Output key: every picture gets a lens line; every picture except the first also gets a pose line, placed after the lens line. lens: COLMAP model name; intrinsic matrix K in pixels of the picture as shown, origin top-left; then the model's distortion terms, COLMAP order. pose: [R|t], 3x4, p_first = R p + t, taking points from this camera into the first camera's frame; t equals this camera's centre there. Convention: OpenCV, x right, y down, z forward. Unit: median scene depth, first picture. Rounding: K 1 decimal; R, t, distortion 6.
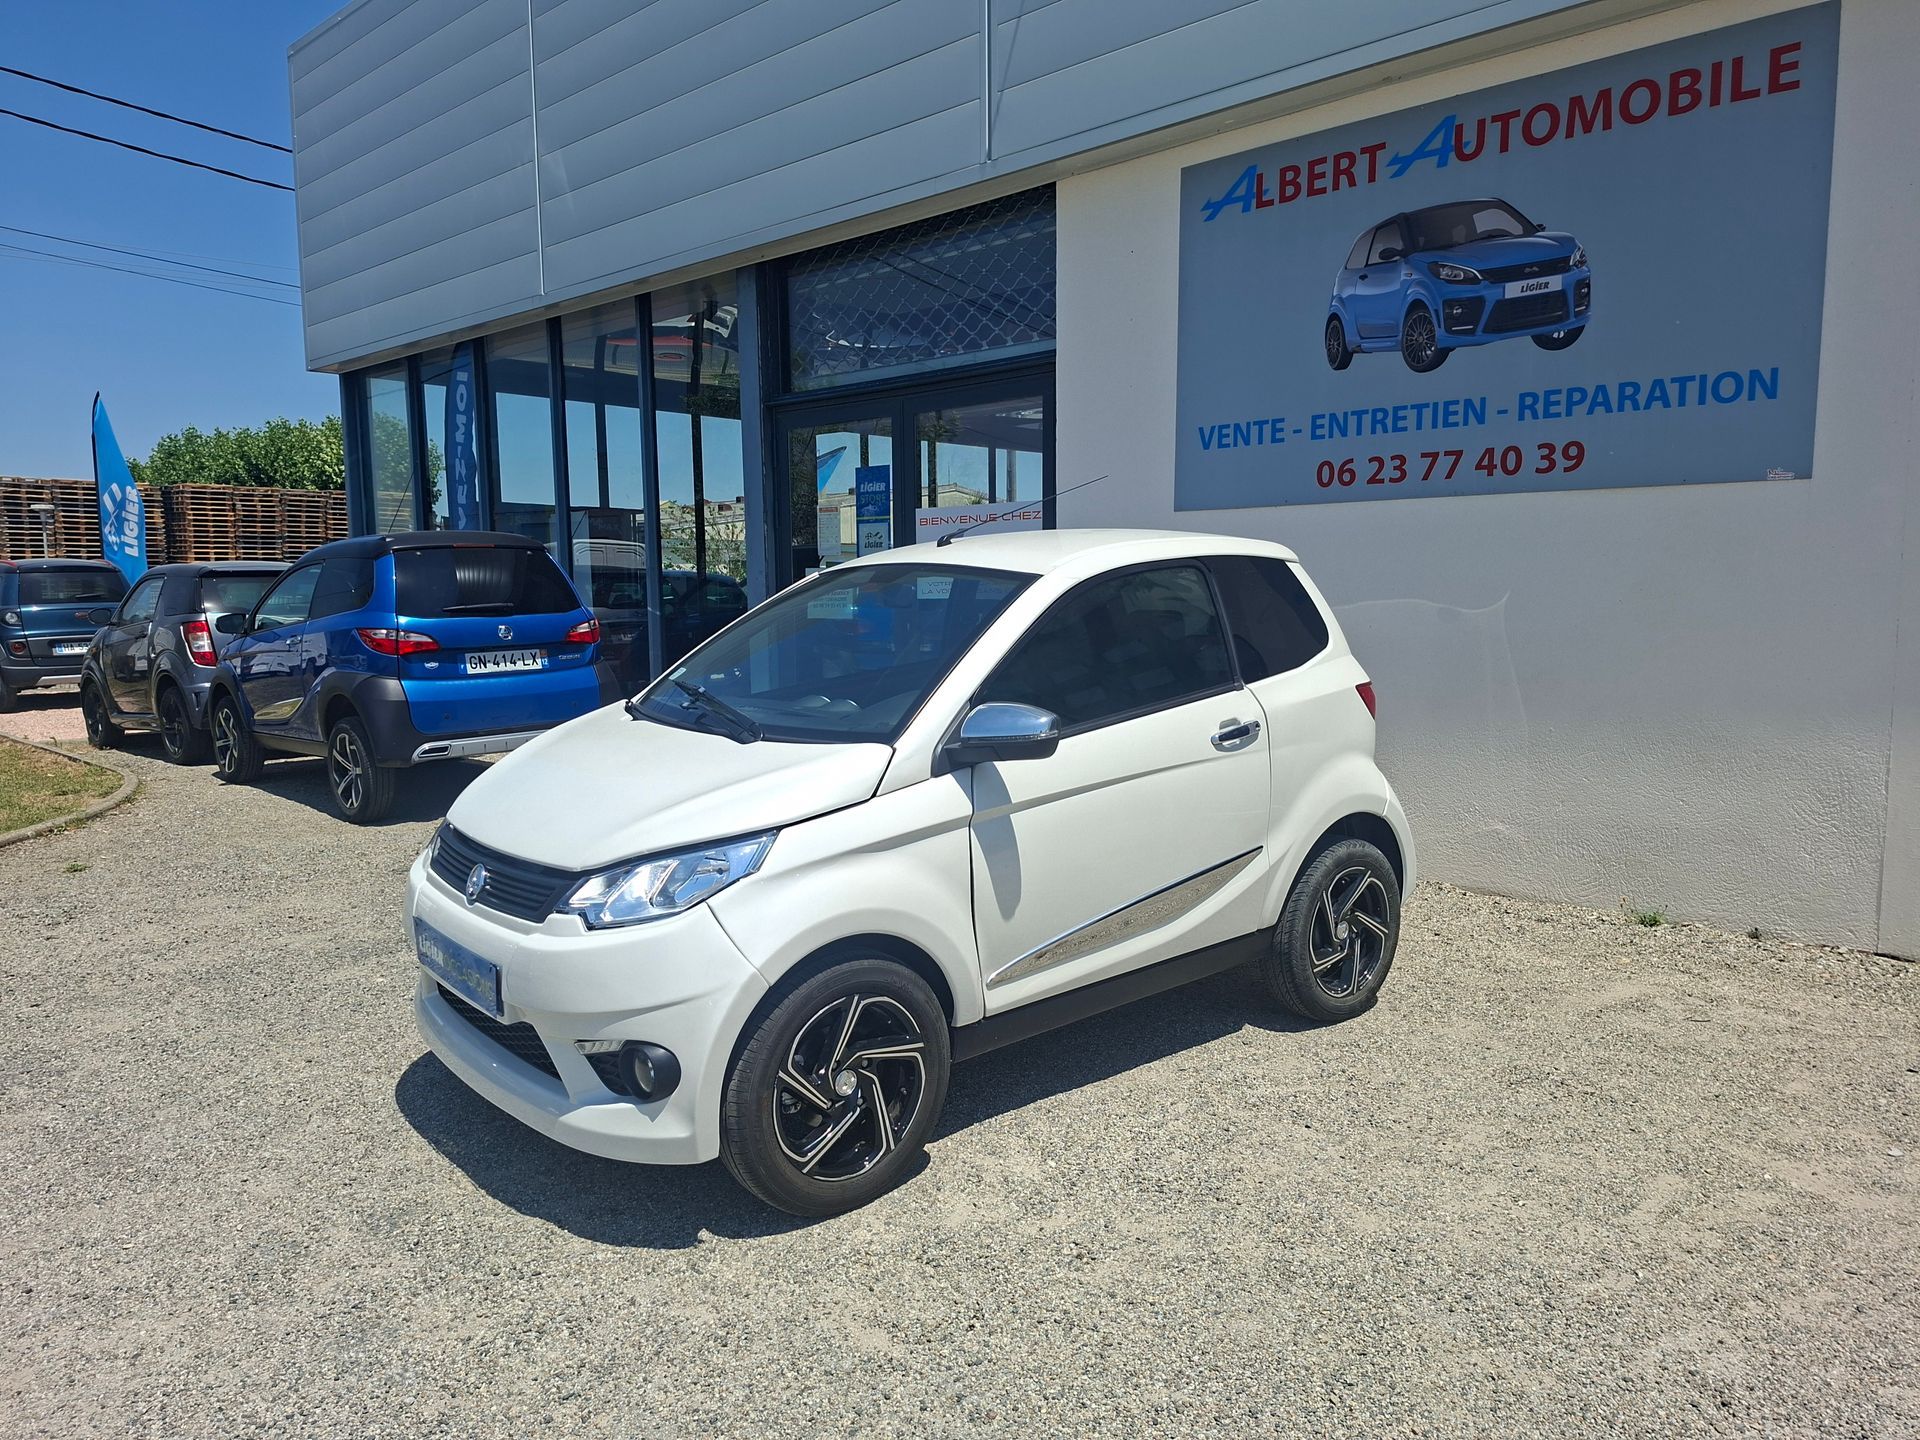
lens RADIAL K [[1456.7, 0, 942.6], [0, 1456.7, 738.9], [0, 0, 1]] dist [0.036489, -0.066935]
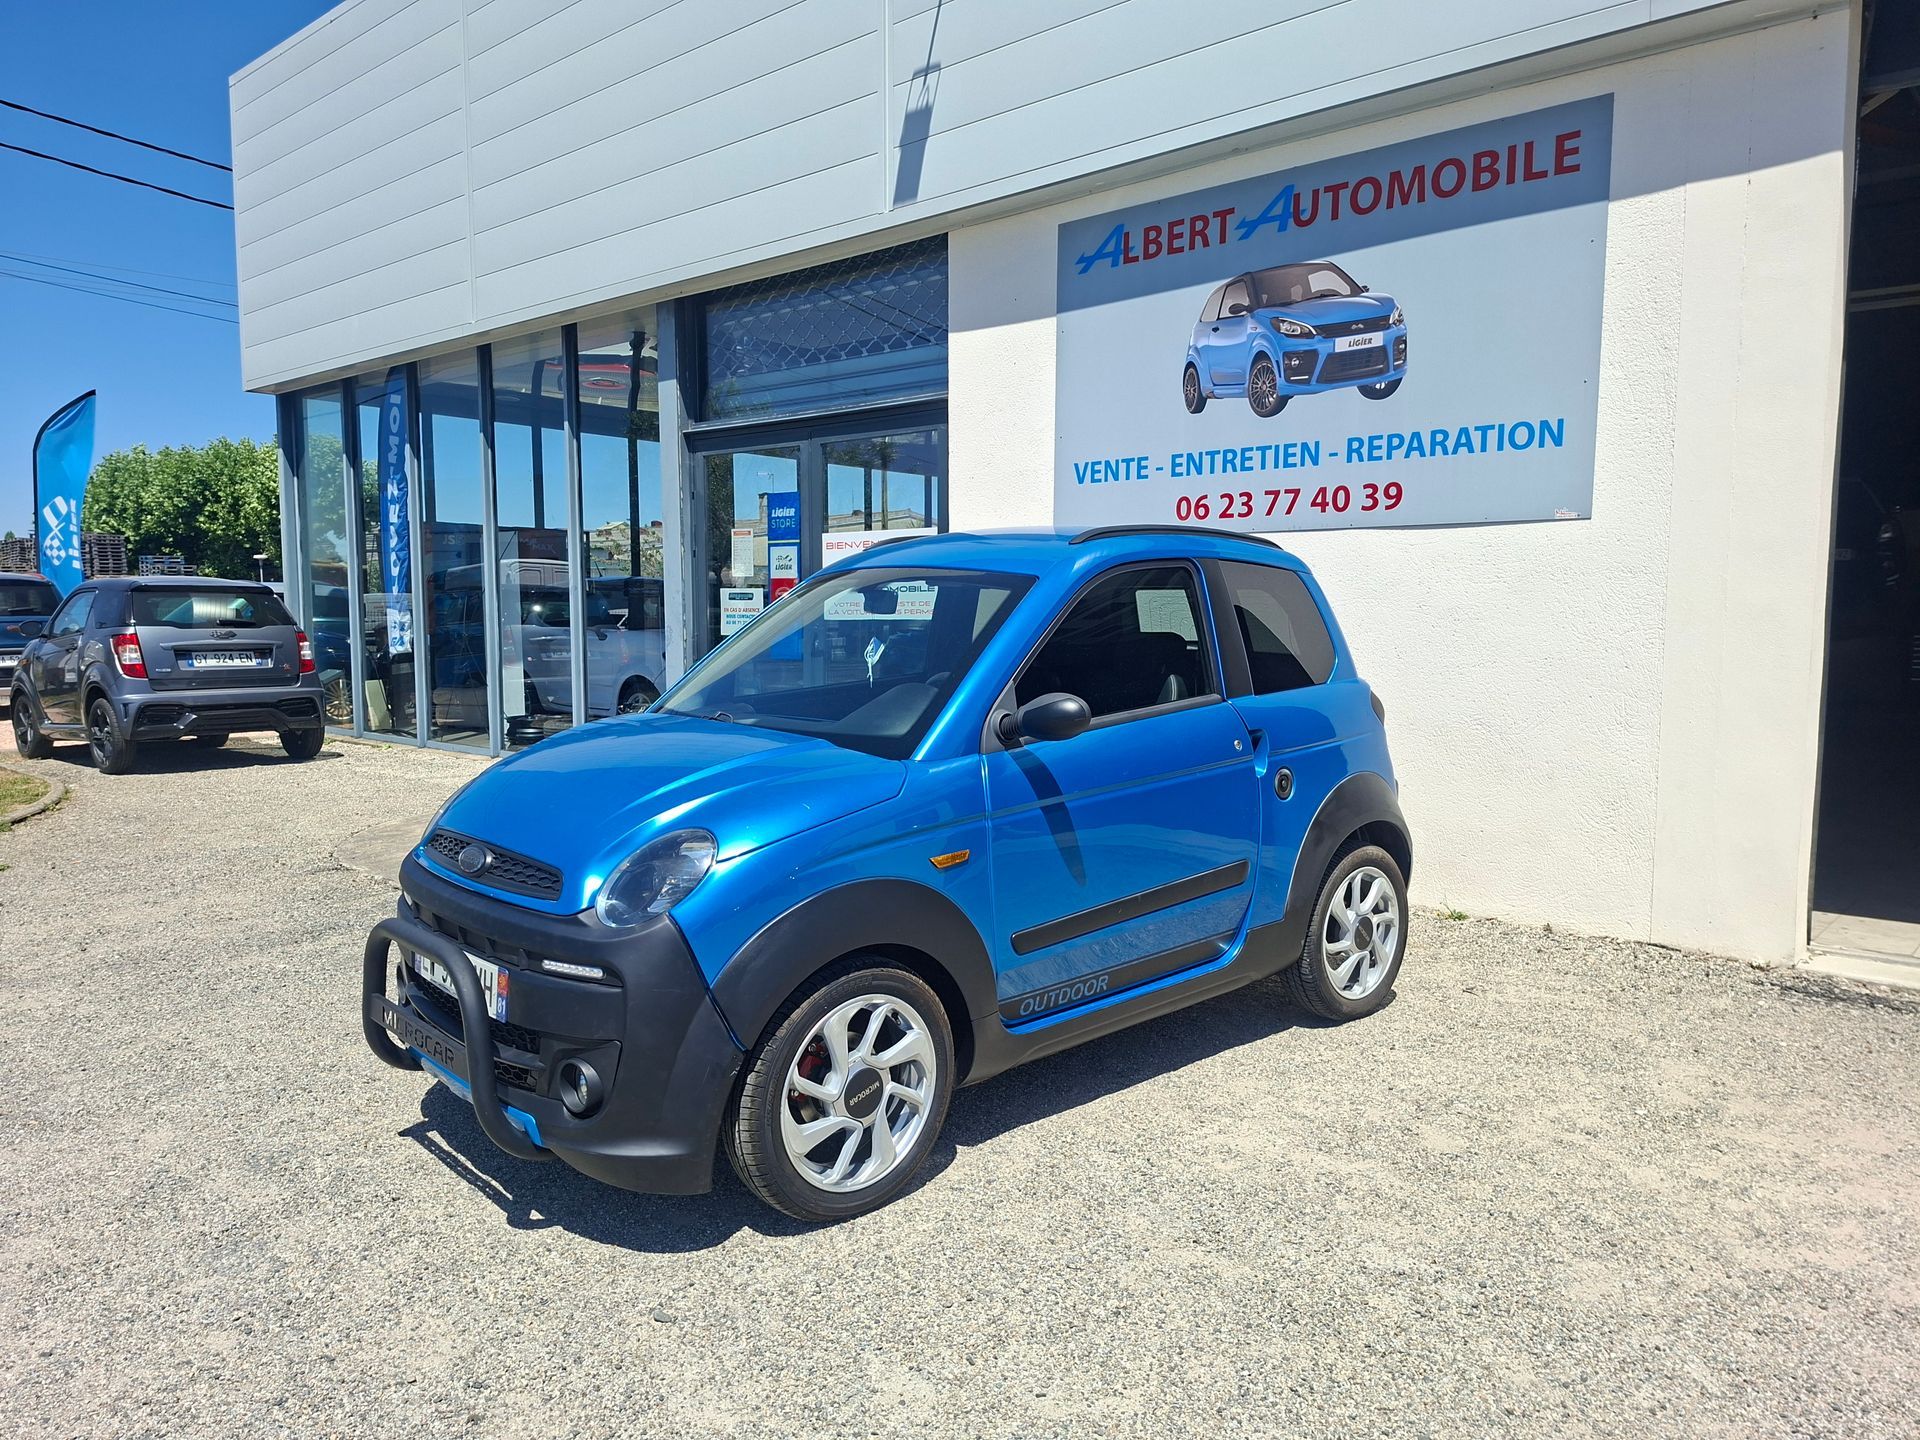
lens RADIAL K [[1474.7, 0, 960.7], [0, 1474.7, 746.8], [0, 0, 1]] dist [0.038150, -0.068205]
pose [[0.999251, 0.009671, 0.037456, 0.060568], [-0.009093, 0.999838, -0.015565, 0.016252], [-0.037600, 0.015213, 0.999177, -0.097548]]
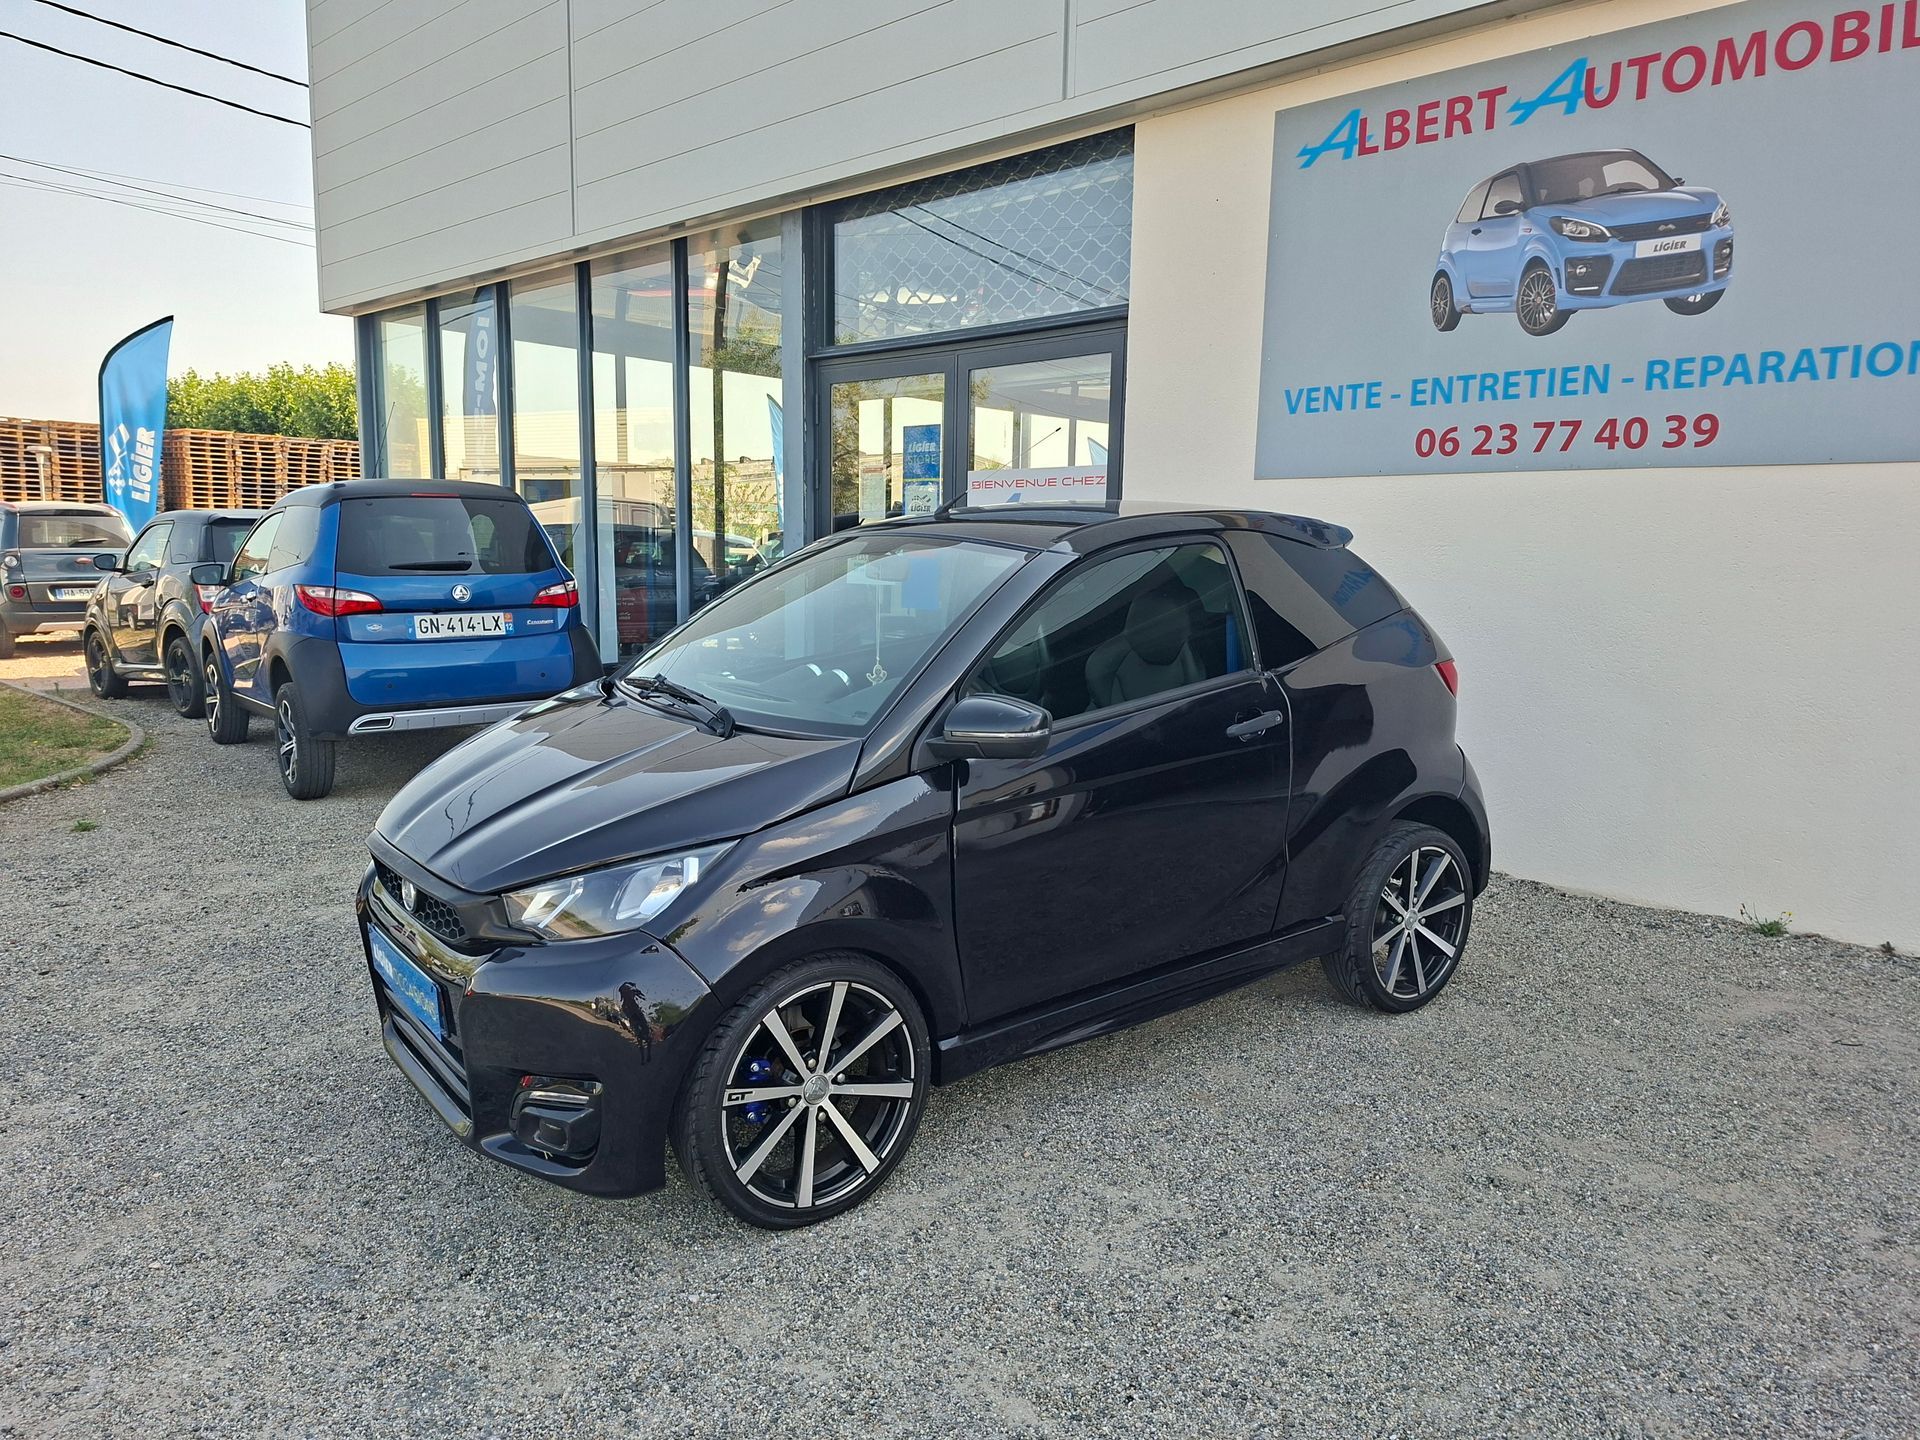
lens RADIAL K [[1456.7, 0, 930.1], [0, 1456.7, 738.2], [0, 0, 1]] dist [0.036489, -0.066935]
pose [[0.999685, 0.025081, -0.000747, -0.053130], [-0.025058, 0.999432, 0.022544, -0.005746], [0.001312, -0.022518, 0.999746, 0.062302]]
